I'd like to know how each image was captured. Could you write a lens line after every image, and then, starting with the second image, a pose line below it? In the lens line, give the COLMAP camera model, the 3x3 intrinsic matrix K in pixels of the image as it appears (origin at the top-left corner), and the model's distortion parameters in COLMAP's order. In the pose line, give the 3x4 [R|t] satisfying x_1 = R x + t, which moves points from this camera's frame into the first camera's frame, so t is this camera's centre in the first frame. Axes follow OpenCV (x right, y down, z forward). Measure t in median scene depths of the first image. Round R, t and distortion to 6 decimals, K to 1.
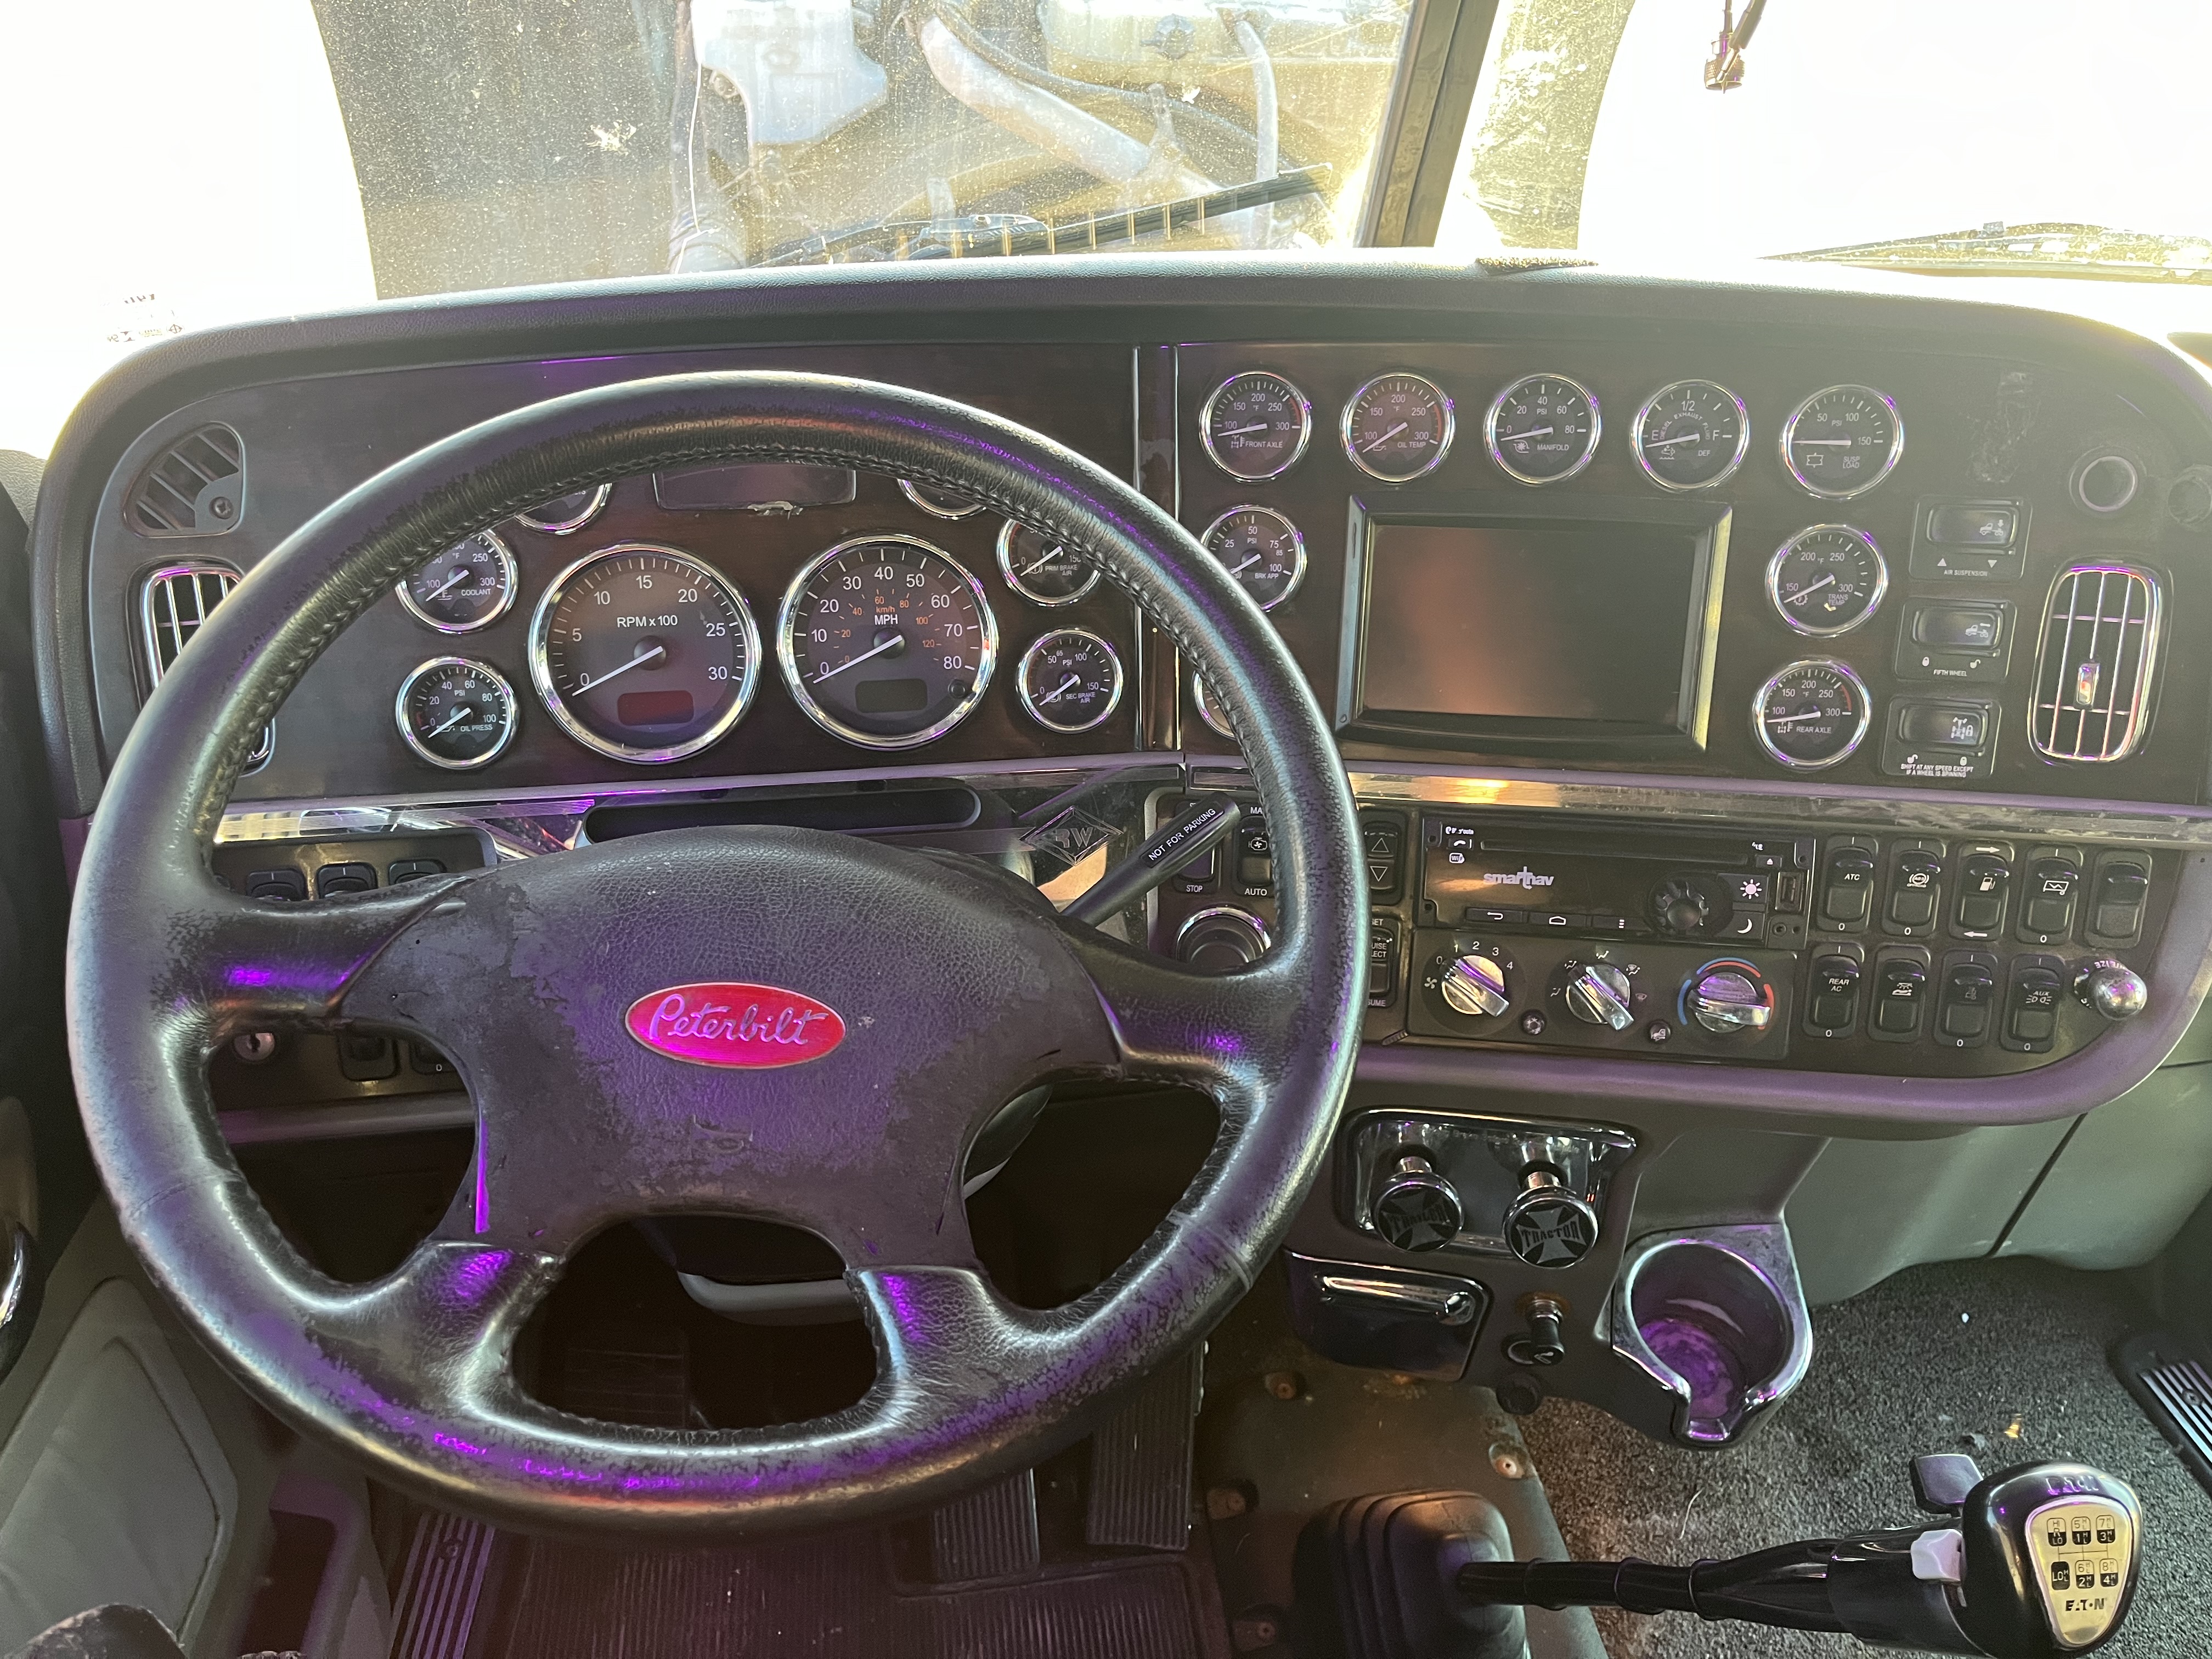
lens RADIAL K [[1684.7, 0, 1120.1], [0, 1684.7, 822.4], [0, 0, 1]] dist [0.051978, -0.067464]
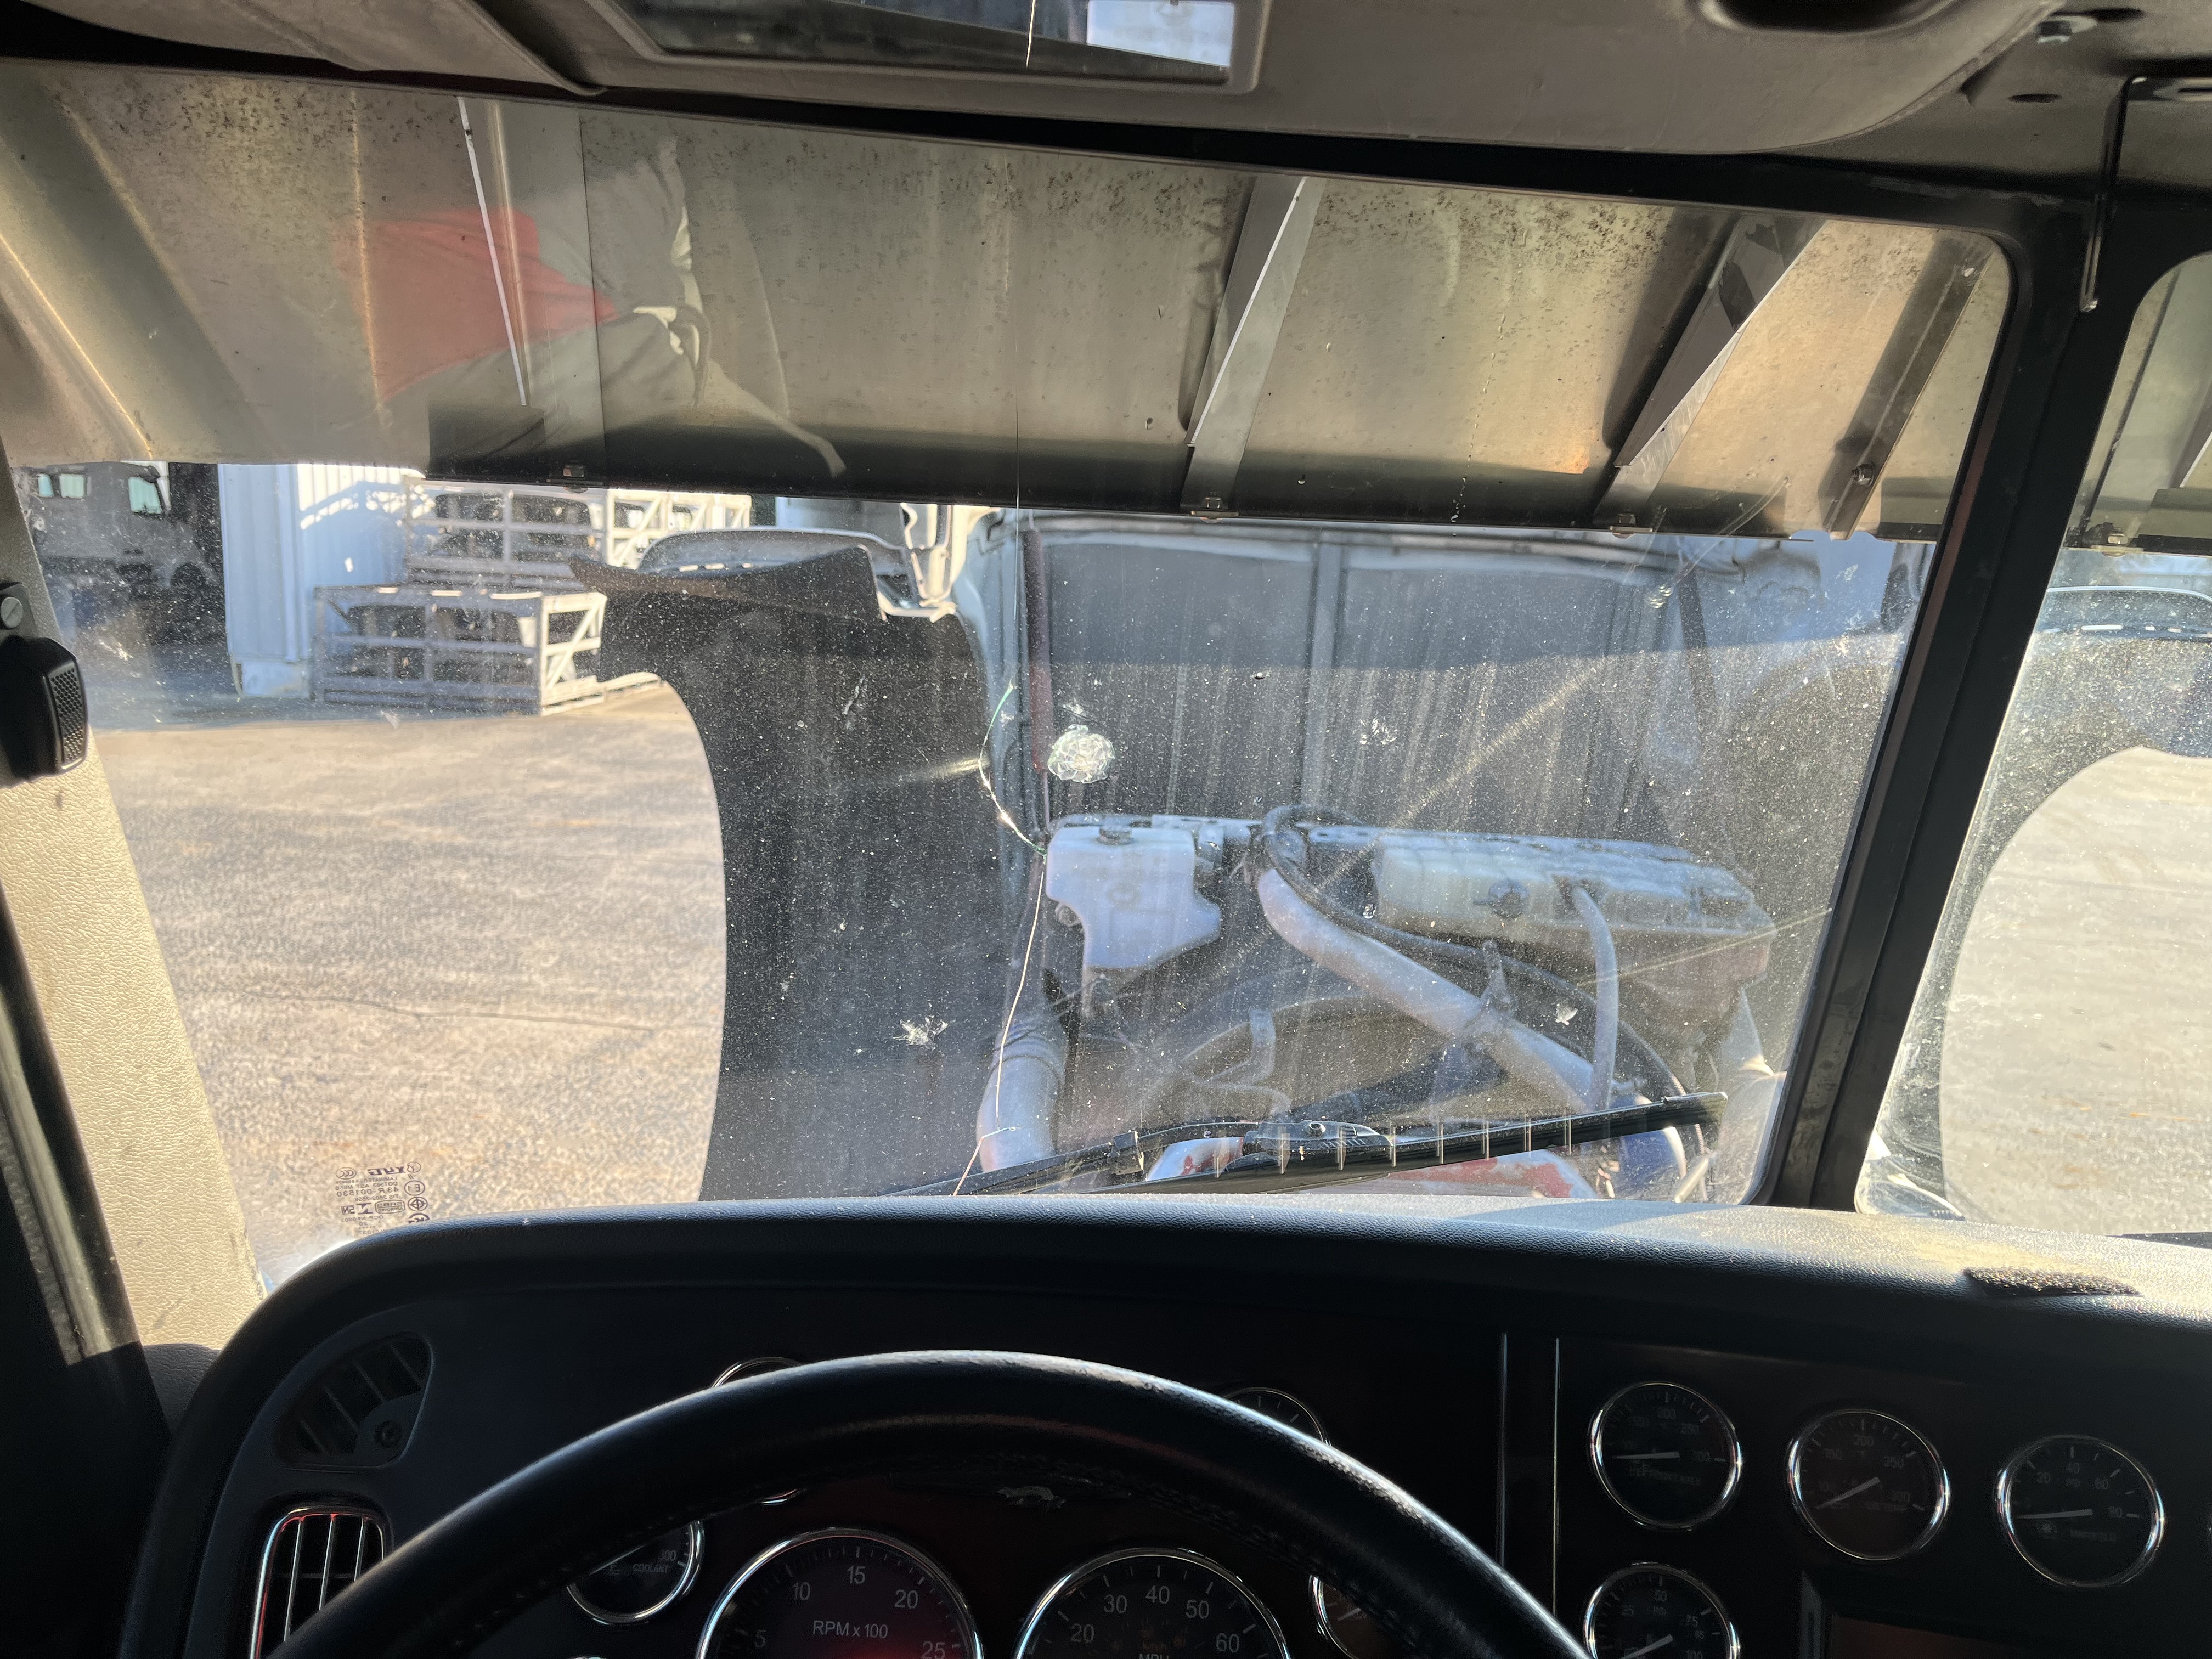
lens RADIAL K [[1684.7, 0, 1120.1], [0, 1684.7, 822.4], [0, 0, 1]] dist [0.051978, -0.067464]
pose [[0.981550, 0.048291, -0.185006, -0.031578], [-0.124490, 0.895805, -0.426656, -0.131299], [0.145125, 0.441816, 0.885290, 0.163782]]
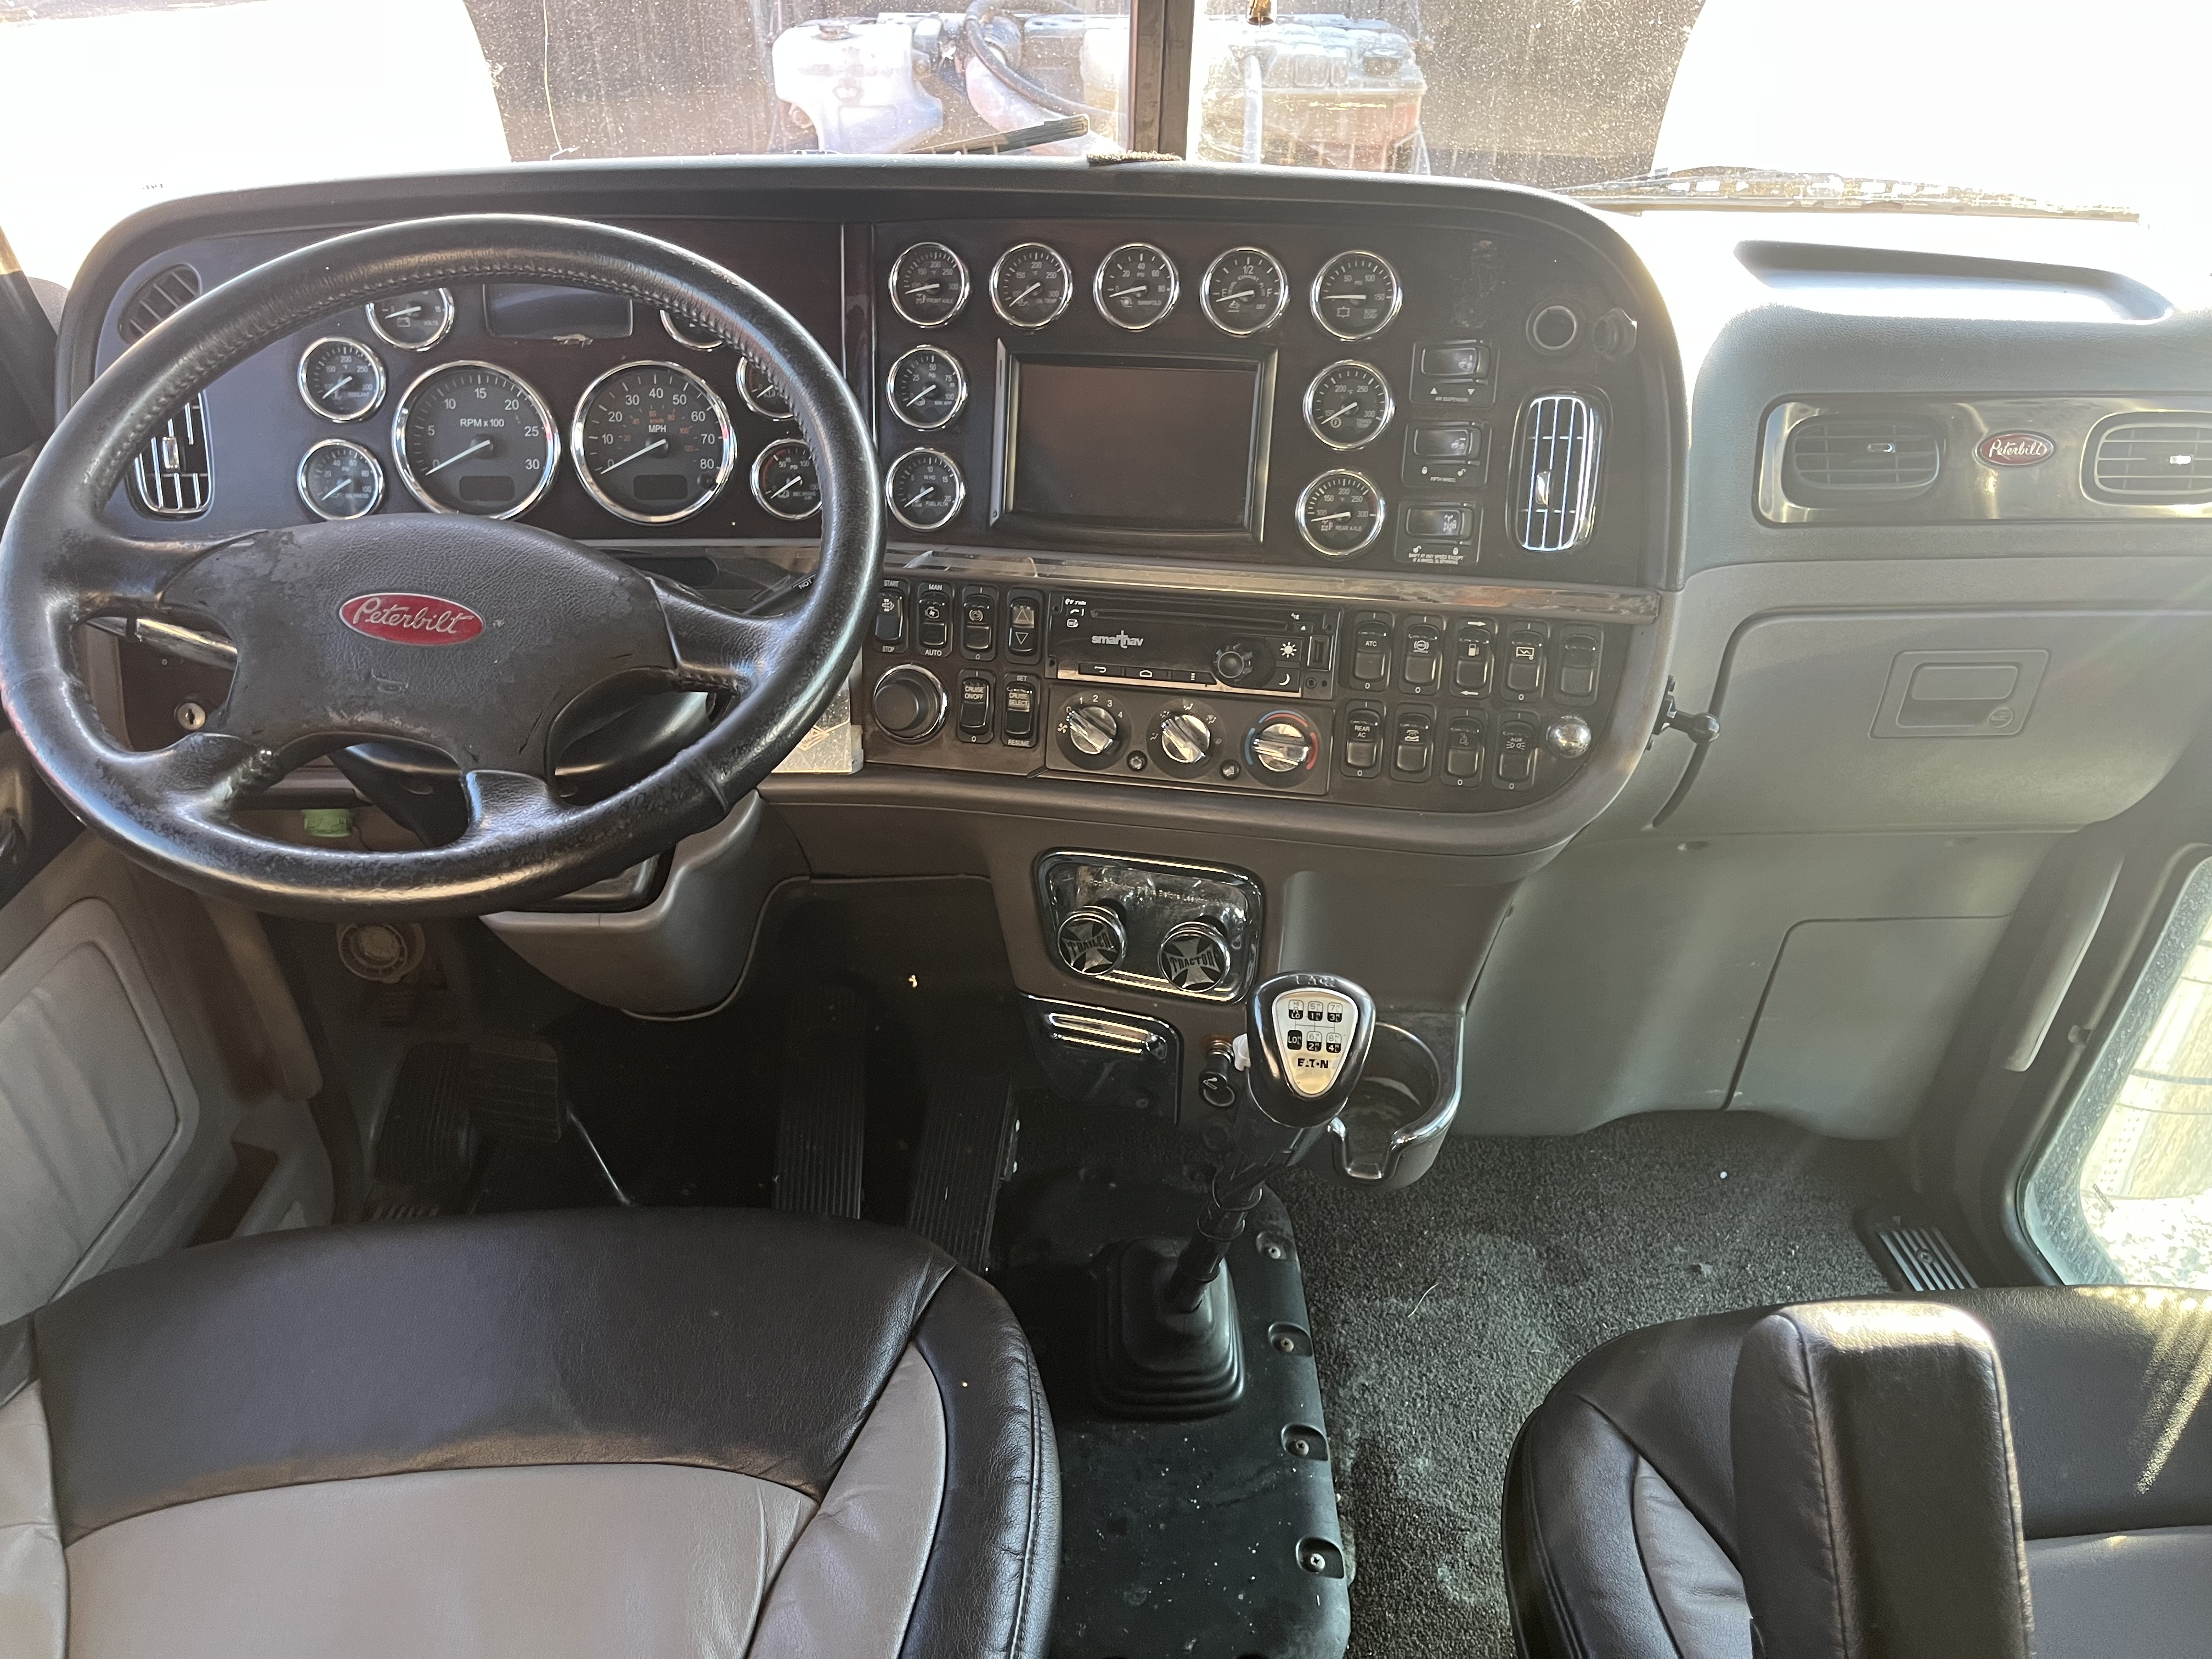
lens RADIAL K [[1670.3, 0, 1095.7], [0, 1670.3, 841.7], [0, 0, 1]] dist [0.055896, -0.061060]
pose [[0.990912, 0.049331, -0.125138, 0.389887], [-0.053090, 0.998228, -0.026877, 0.224458], [0.123591, 0.033276, 0.991775, -0.265090]]
